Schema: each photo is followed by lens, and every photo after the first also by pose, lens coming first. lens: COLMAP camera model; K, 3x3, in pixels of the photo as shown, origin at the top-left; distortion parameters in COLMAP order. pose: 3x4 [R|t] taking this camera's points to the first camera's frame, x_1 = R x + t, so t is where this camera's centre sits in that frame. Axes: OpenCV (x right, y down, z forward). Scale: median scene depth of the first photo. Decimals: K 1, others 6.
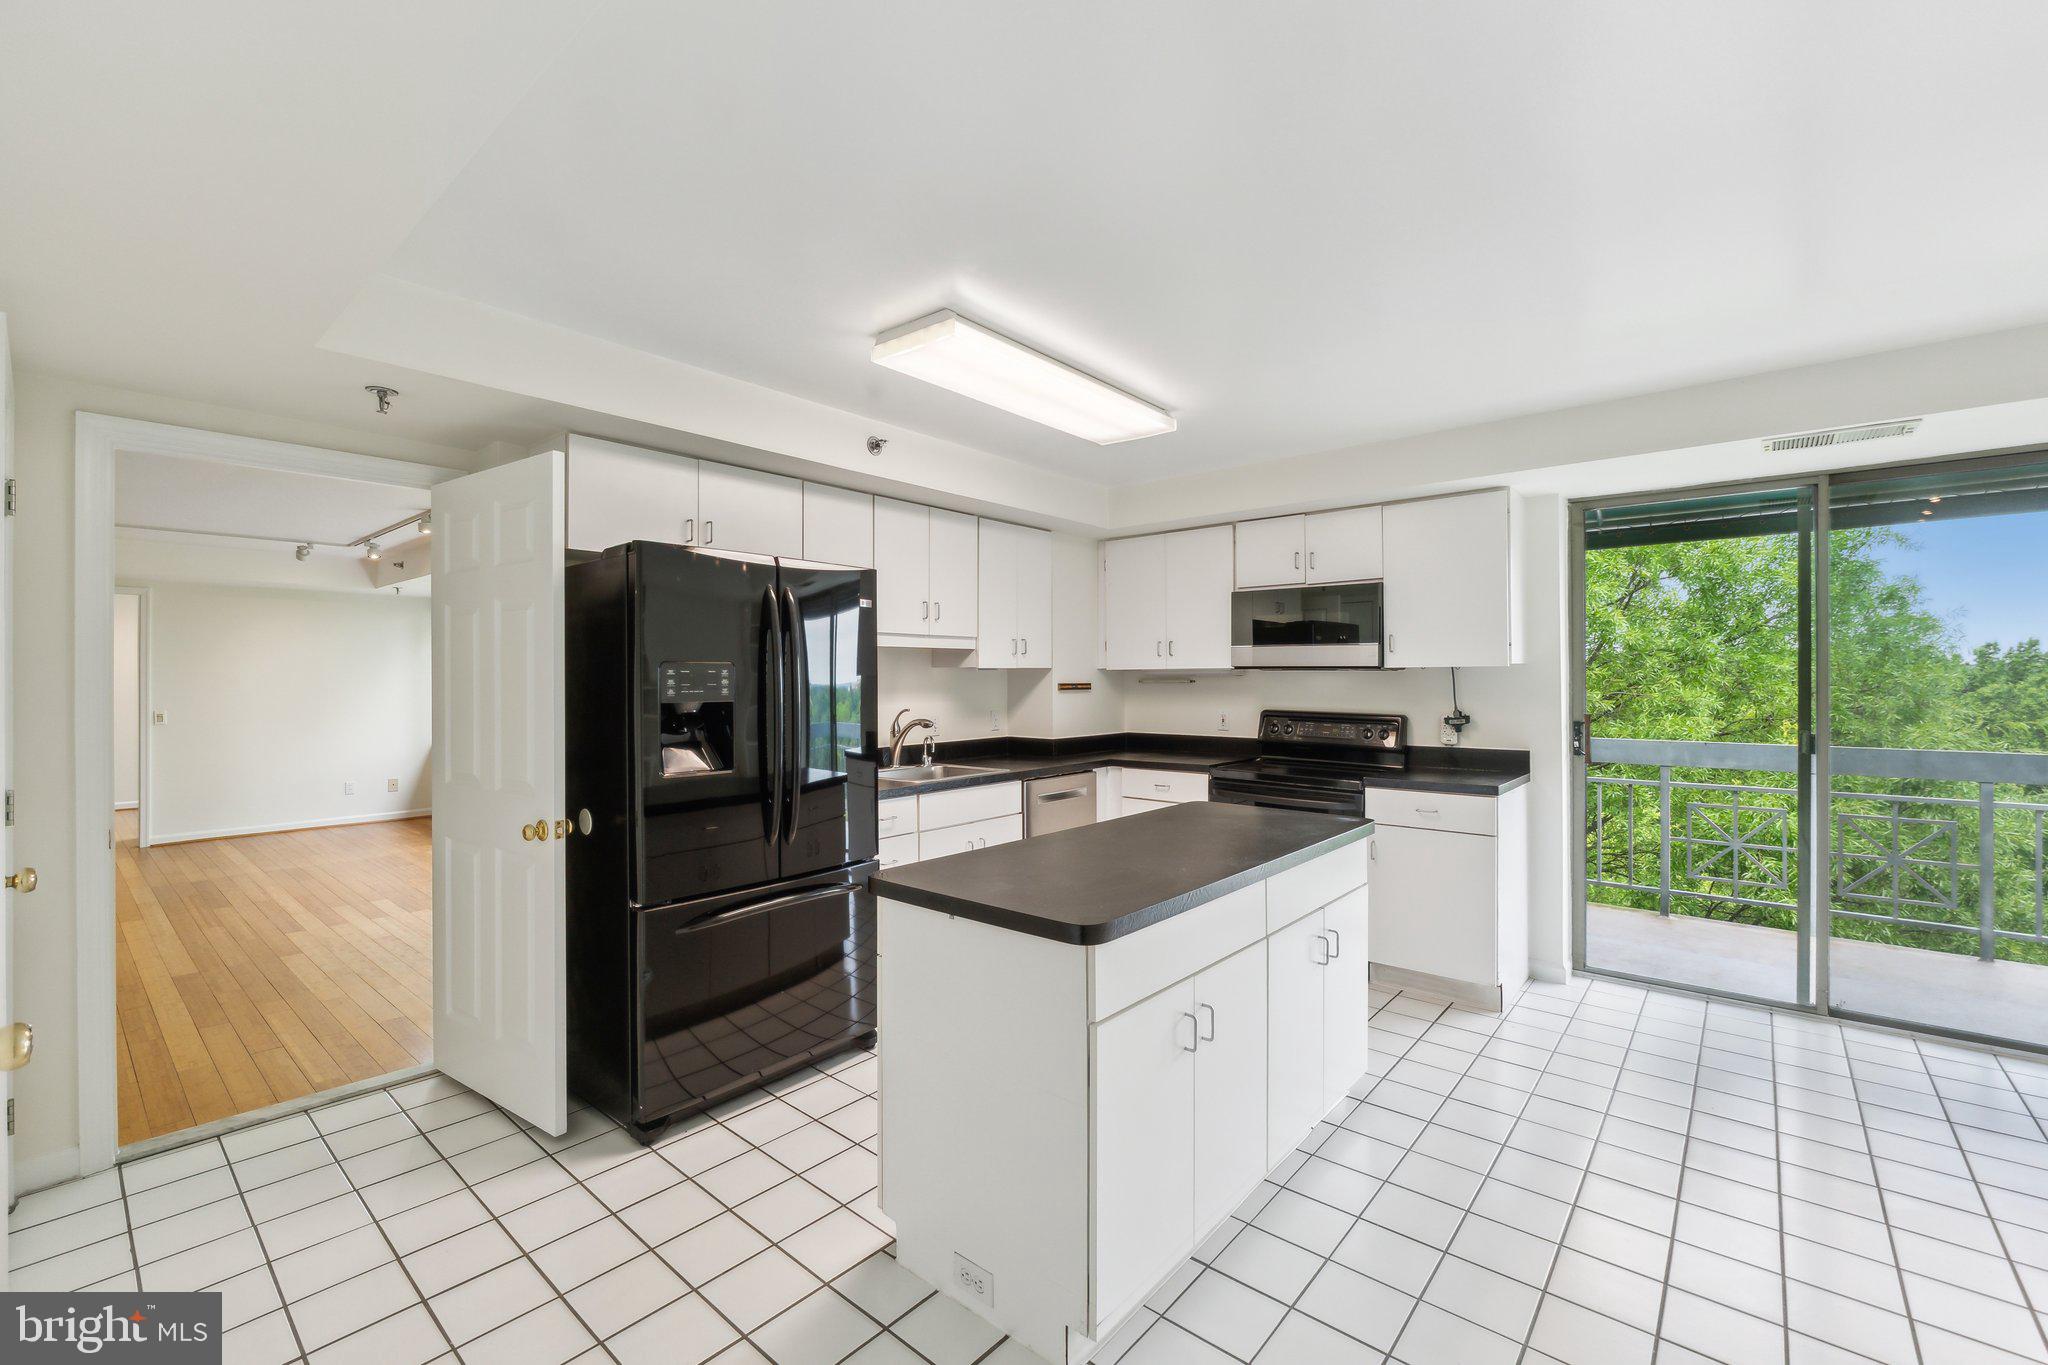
lens RADIAL K [[854.6, 0, 1025.7], [0, 854.6, 674.0], [0, 0, 1]] dist [-0.002196, -0.000069]
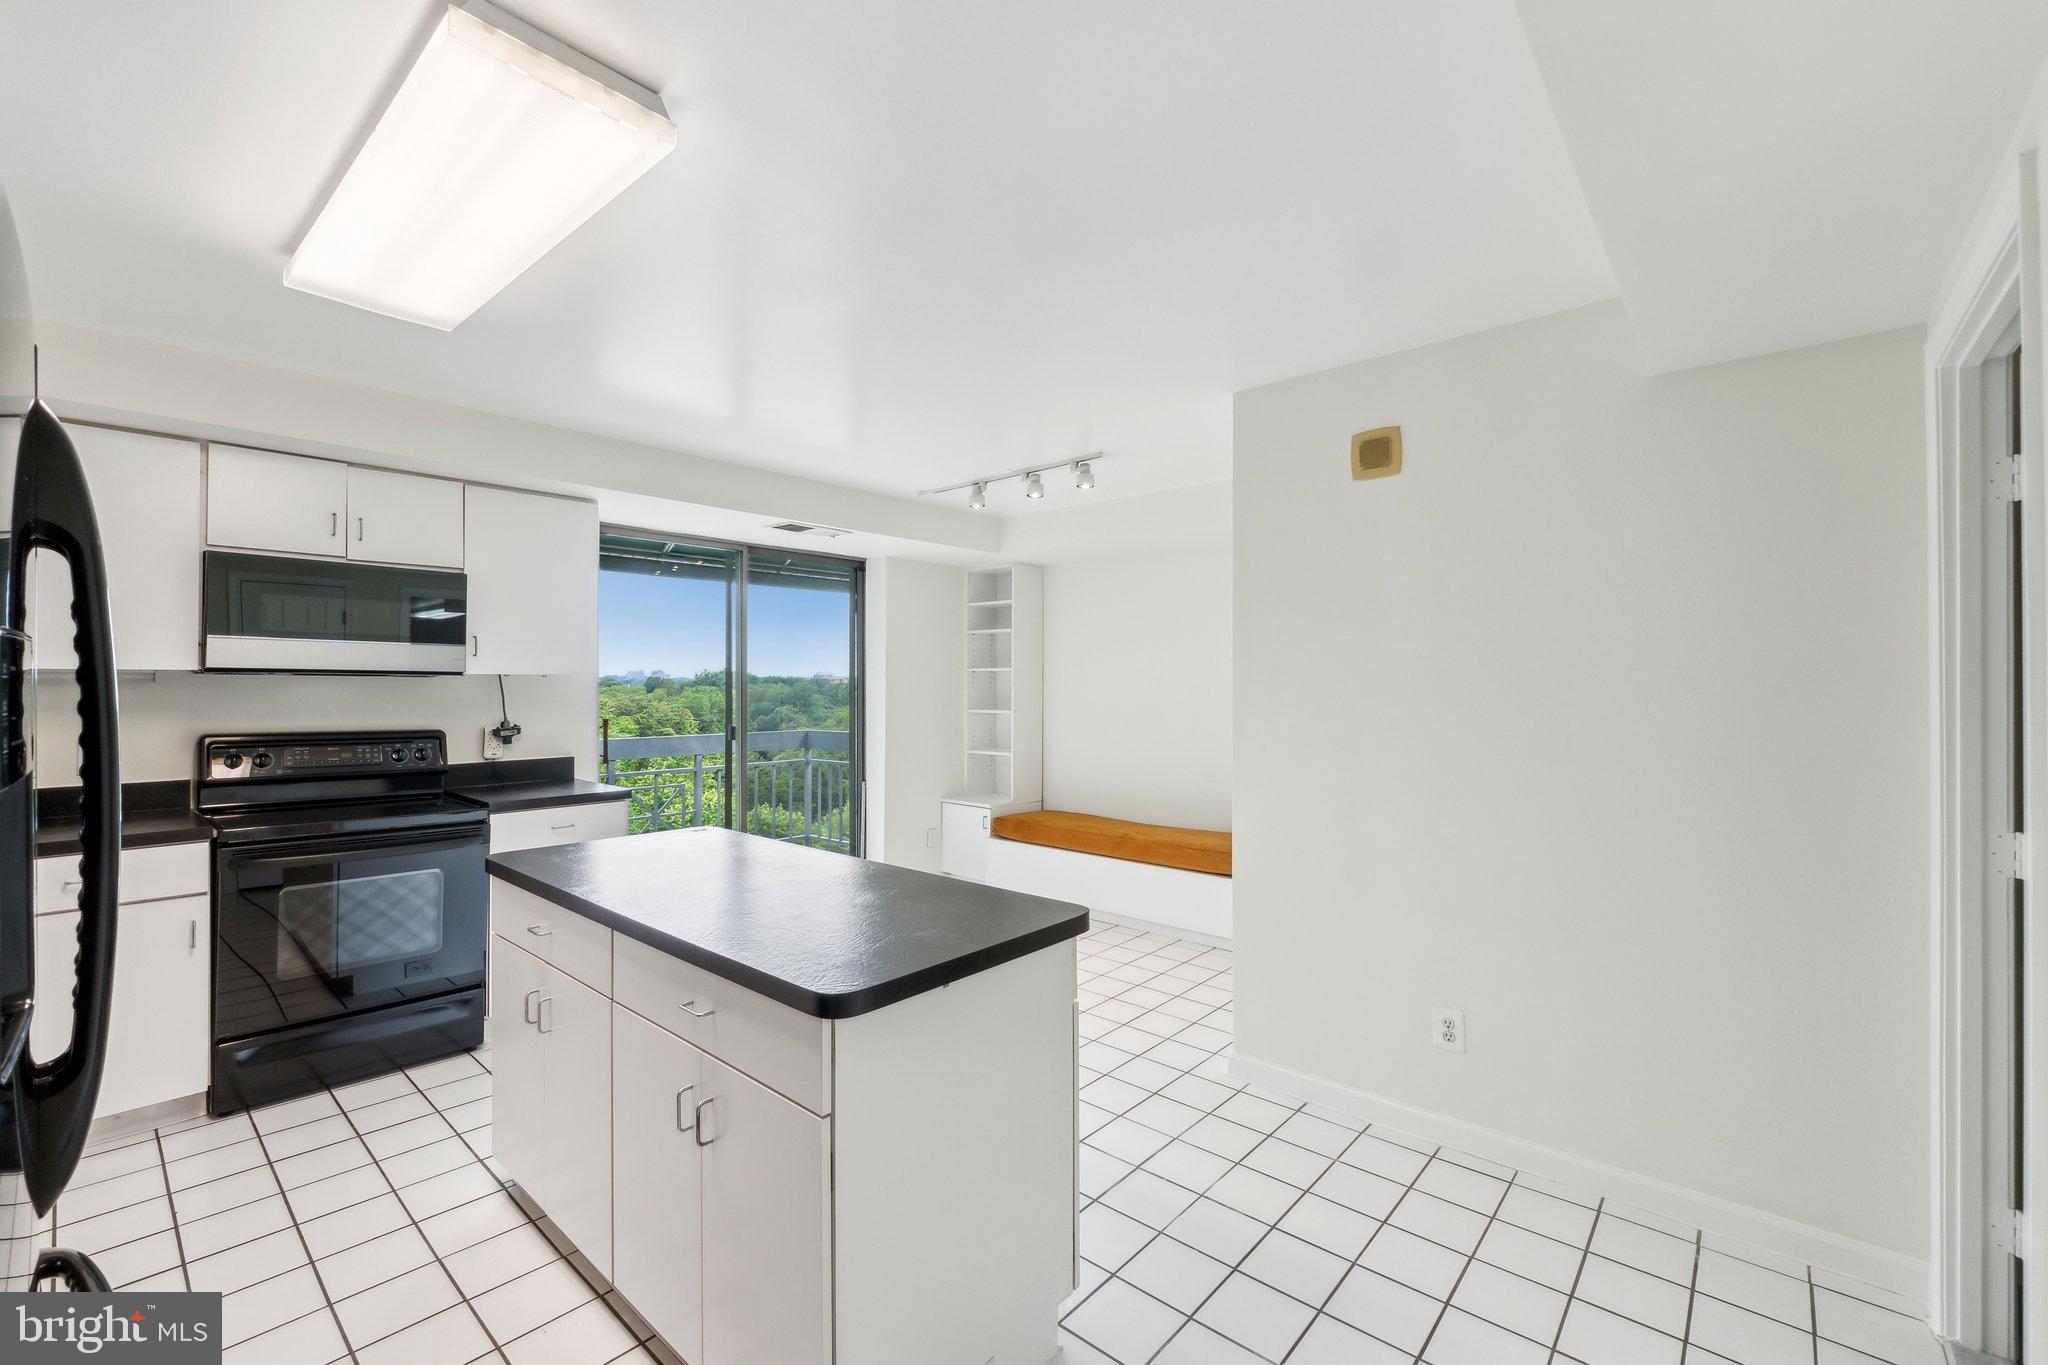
lens RADIAL K [[854.6, 0, 1016.6], [0, 854.6, 681.4], [0, 0, 1]] dist [-0.002196, -0.000069]
pose [[0.014850, 0.003790, 0.999883, -0.420531], [-0.006591, 0.999971, -0.003692, -0.000670], [-0.999868, -0.006535, 0.014874, 0.433004]]
